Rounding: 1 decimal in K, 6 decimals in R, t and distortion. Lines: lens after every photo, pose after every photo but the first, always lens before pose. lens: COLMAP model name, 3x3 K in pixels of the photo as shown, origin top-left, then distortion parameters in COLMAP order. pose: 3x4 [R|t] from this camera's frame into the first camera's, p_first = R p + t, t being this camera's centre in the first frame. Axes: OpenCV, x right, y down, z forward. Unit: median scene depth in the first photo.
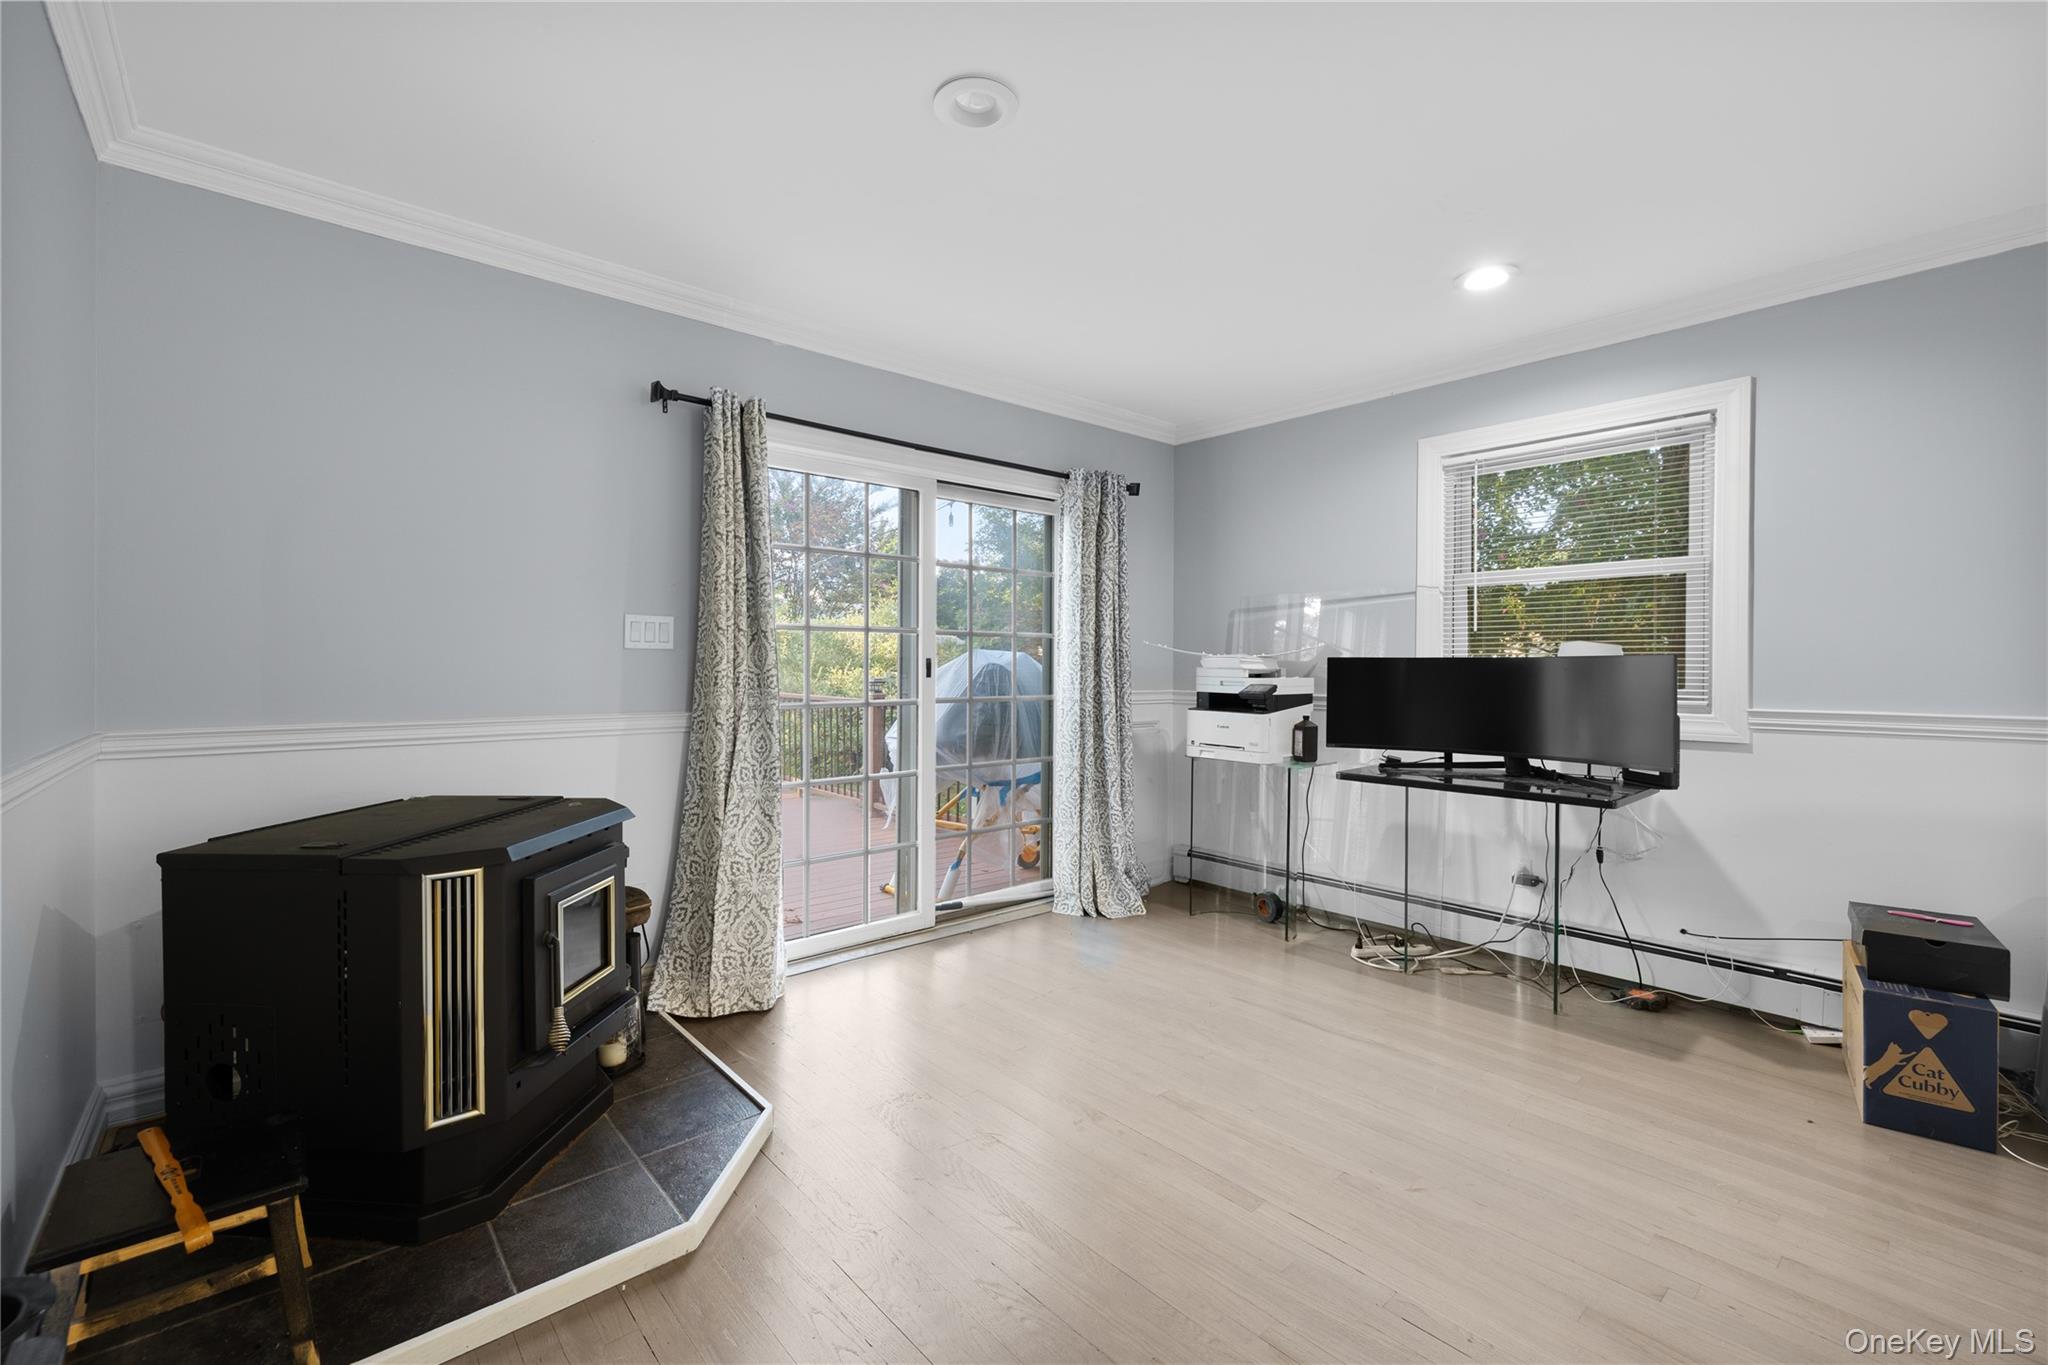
lens RADIAL K [[879.6, 0, 1023.4], [0, 879.6, 676.6], [0, 0, 1]] dist [-0.001114, -0.000572]
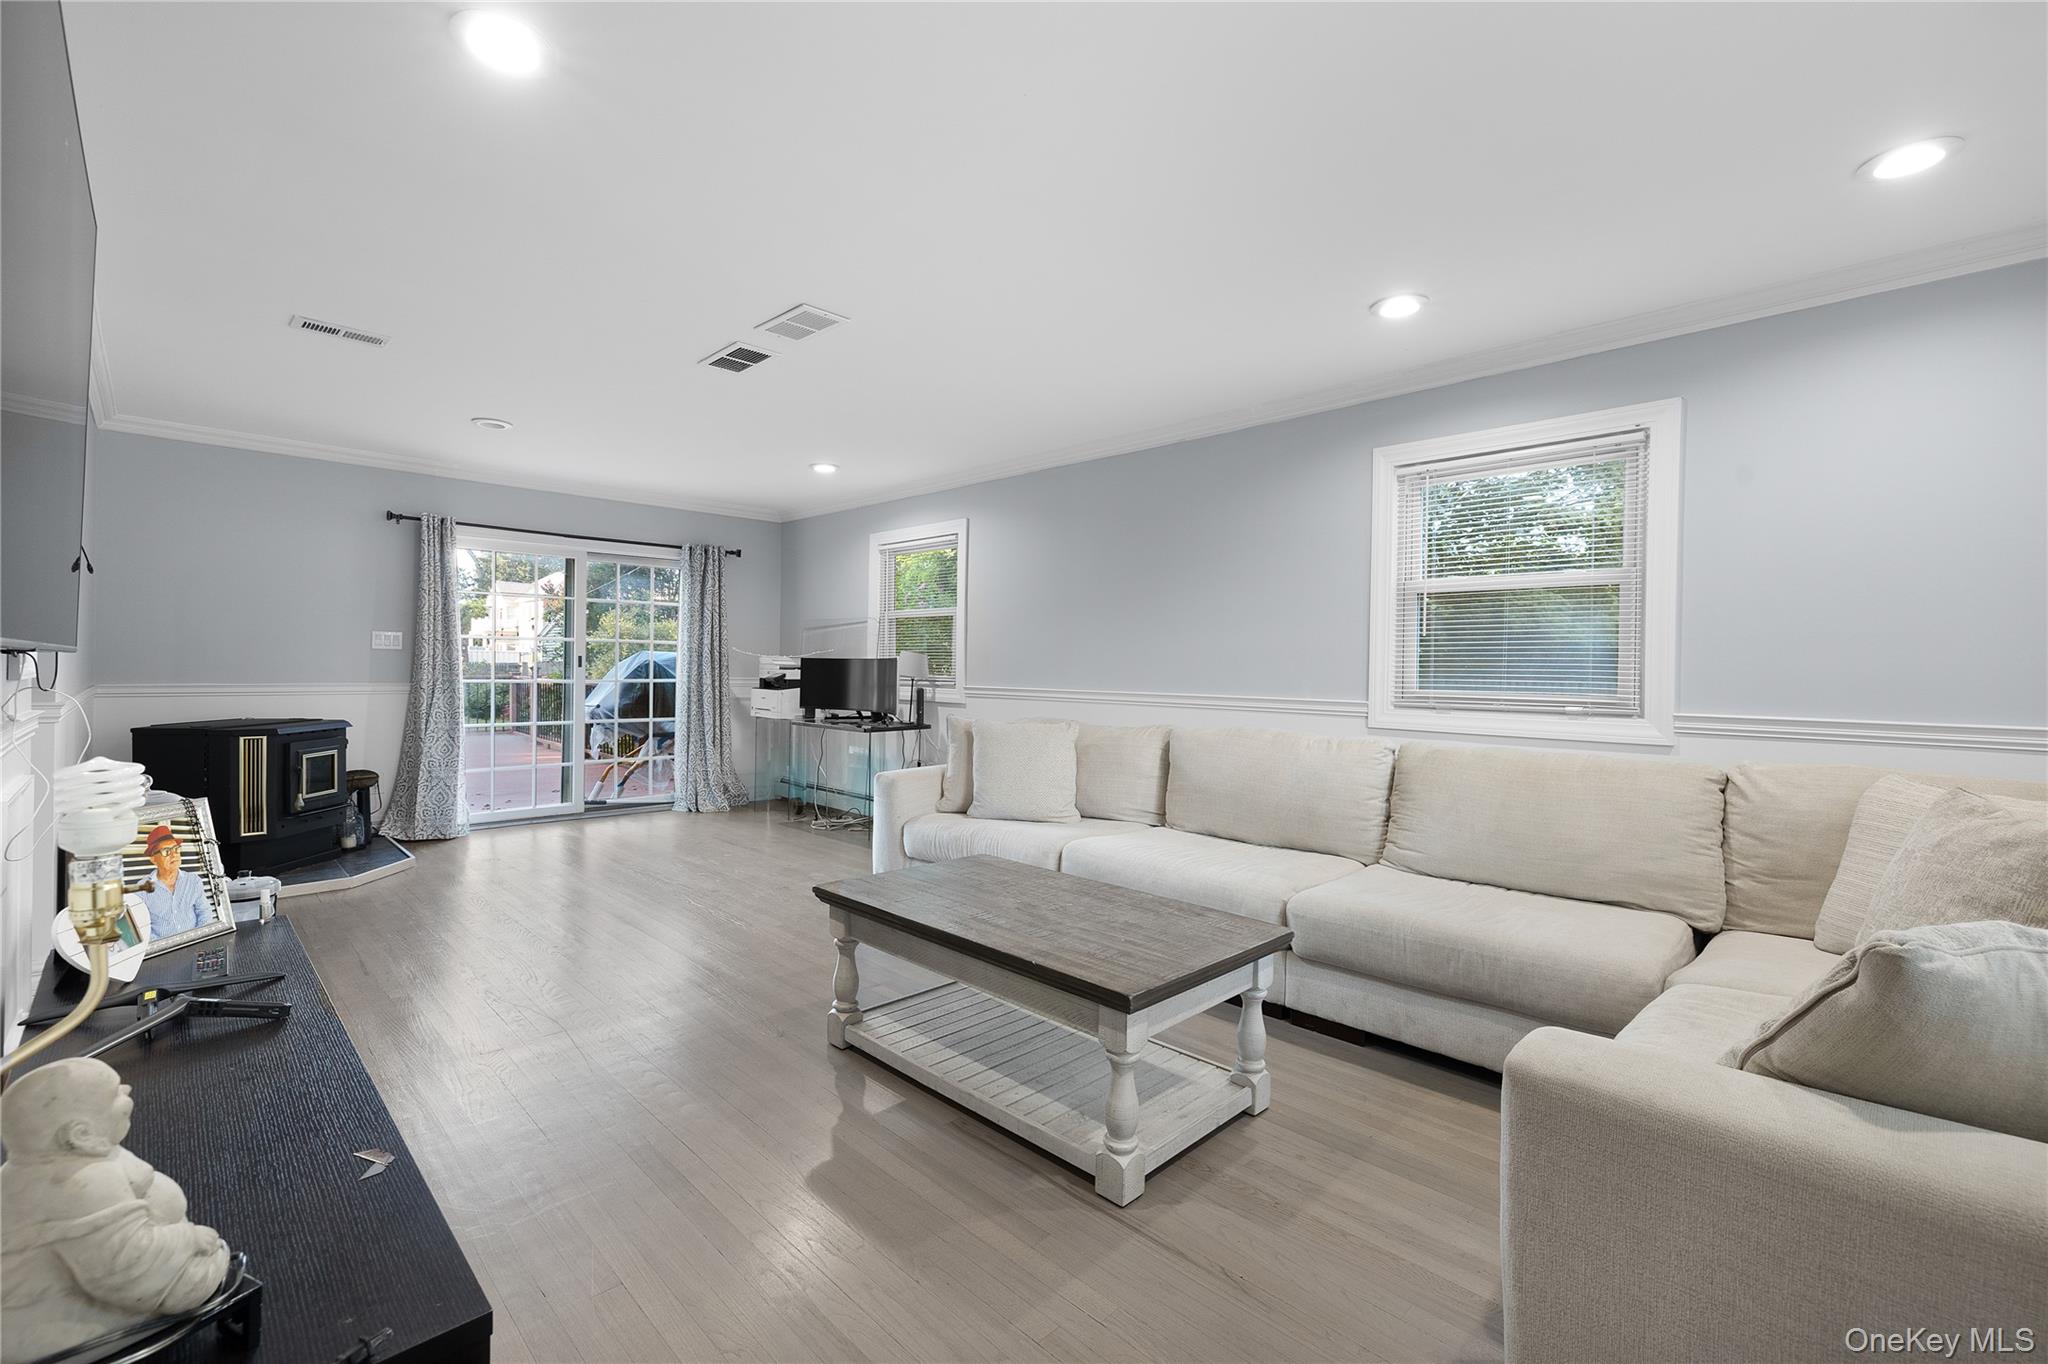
lens RADIAL K [[879.6, 0, 1025.2], [0, 879.6, 675.5], [0, 0, 1]] dist [-0.001114, -0.000572]
pose [[0.997907, 0.008683, 0.064083, 0.692289], [-0.008432, 0.999956, -0.004195, 0.017980], [-0.064117, 0.003645, 0.997936, -0.820662]]
